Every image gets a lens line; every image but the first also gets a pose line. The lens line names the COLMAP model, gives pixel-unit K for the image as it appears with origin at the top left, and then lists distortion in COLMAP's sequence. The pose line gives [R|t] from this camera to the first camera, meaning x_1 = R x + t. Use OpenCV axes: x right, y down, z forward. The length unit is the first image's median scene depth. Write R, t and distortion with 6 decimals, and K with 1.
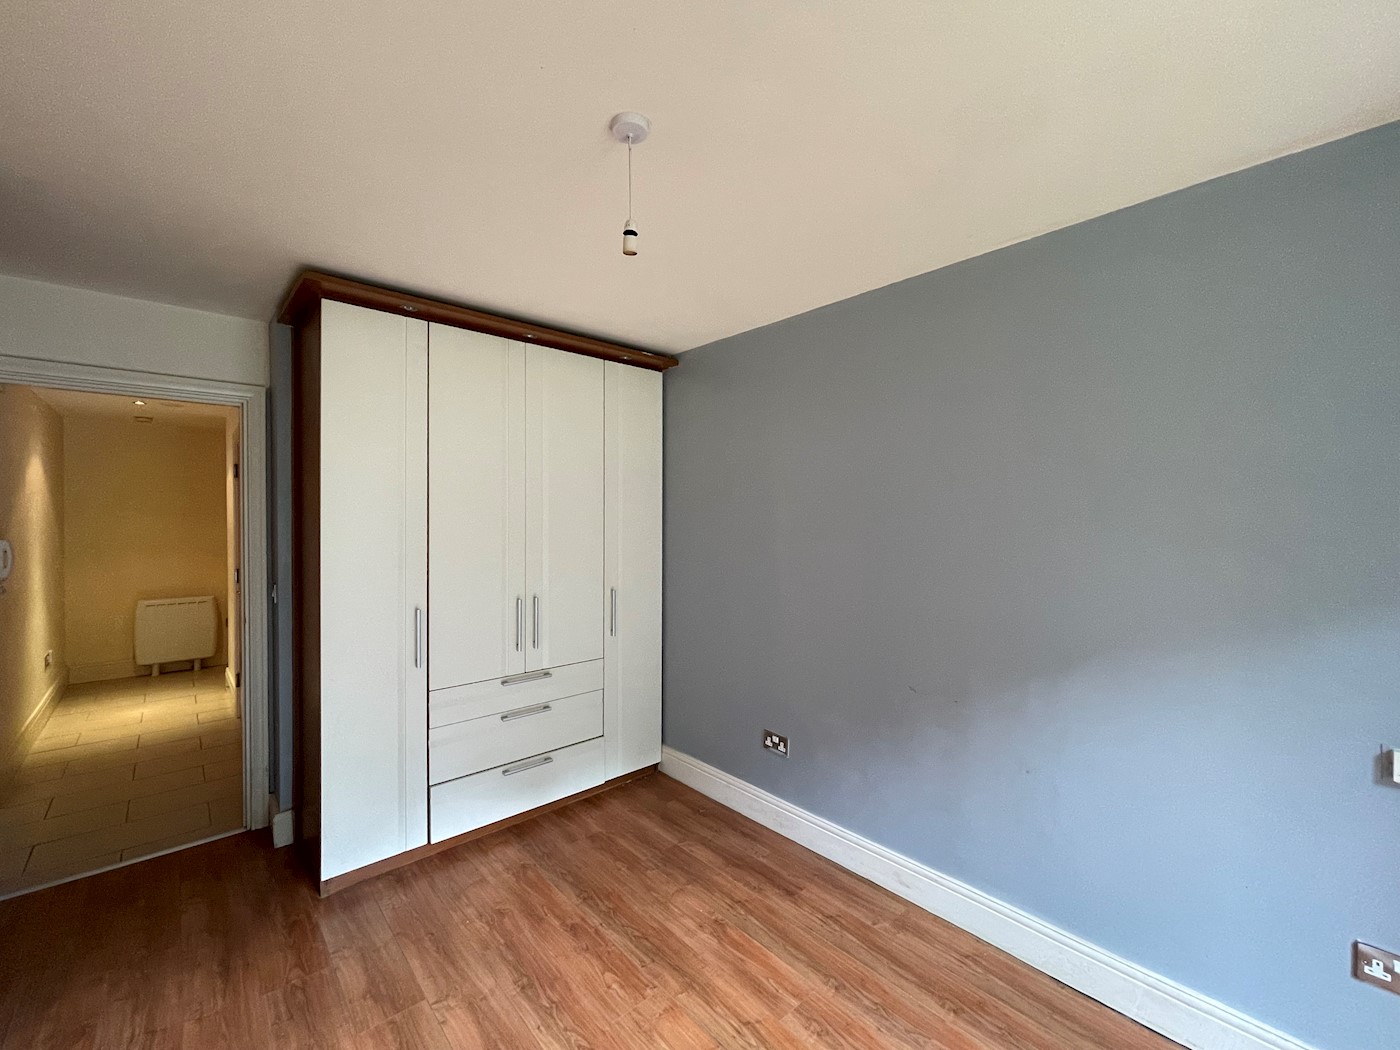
lens RADIAL K [[581.7, 0, 693.4], [0, 581.7, 525.1], [0, 0, 1]] dist [-0.000682, 0.000363]
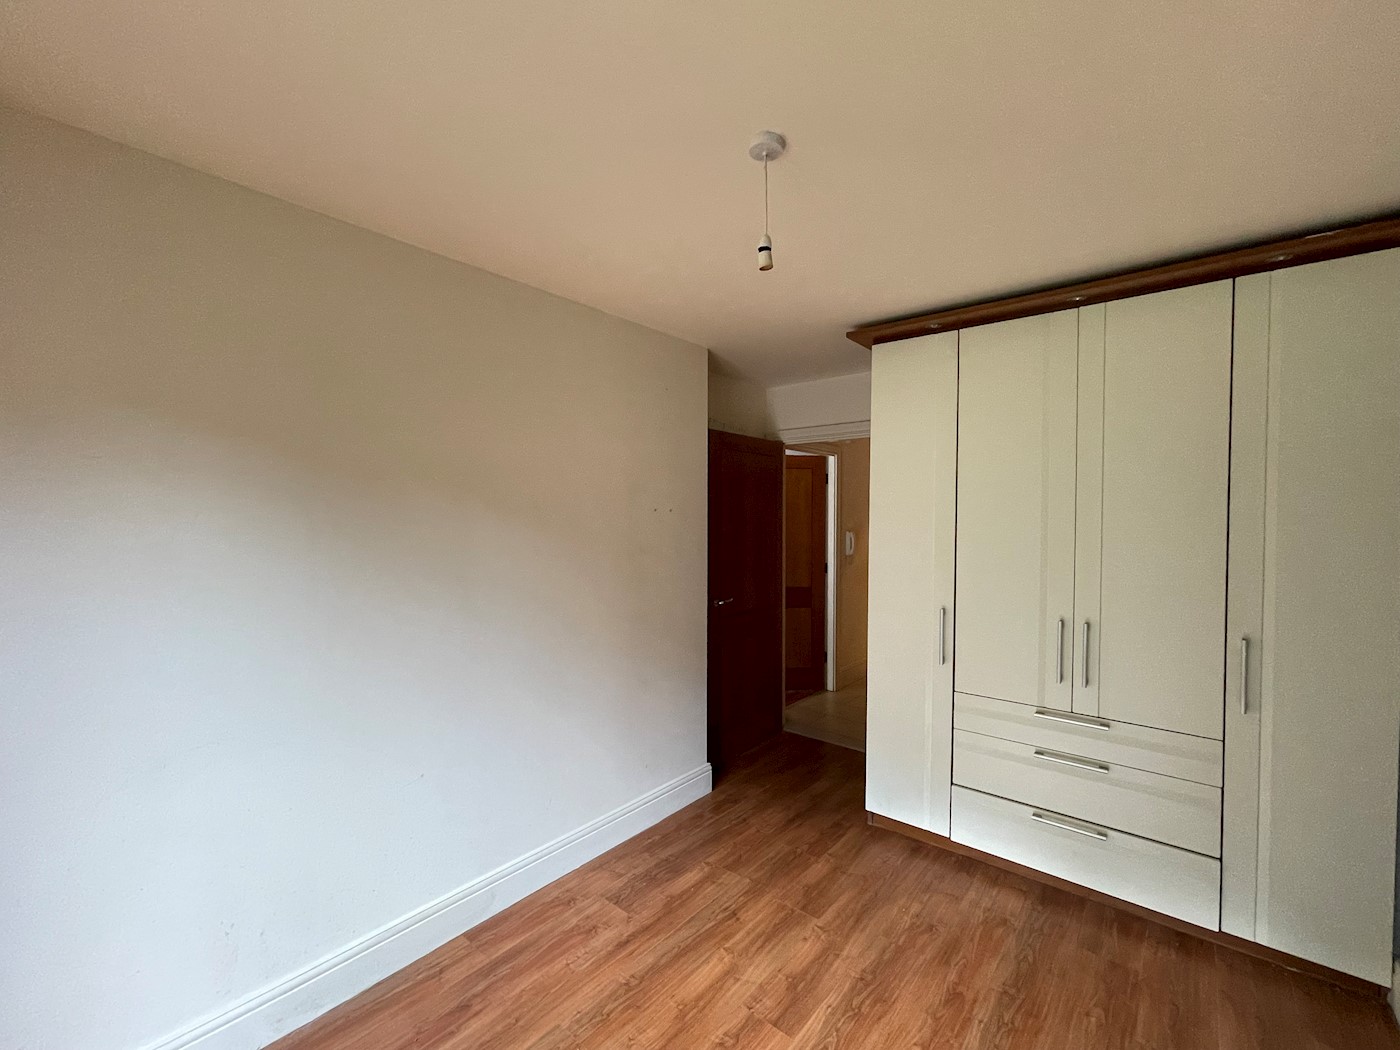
lens RADIAL K [[566.9, 0, 691.2], [0, 566.9, 525.0], [0, 0, 1]] dist [-0.017146, -0.000032]
pose [[0.137416, 0.007141, -0.990488, 0.534285], [-0.022491, 0.999739, 0.004088, 0.000490], [0.990258, 0.021715, 0.137540, 0.464036]]
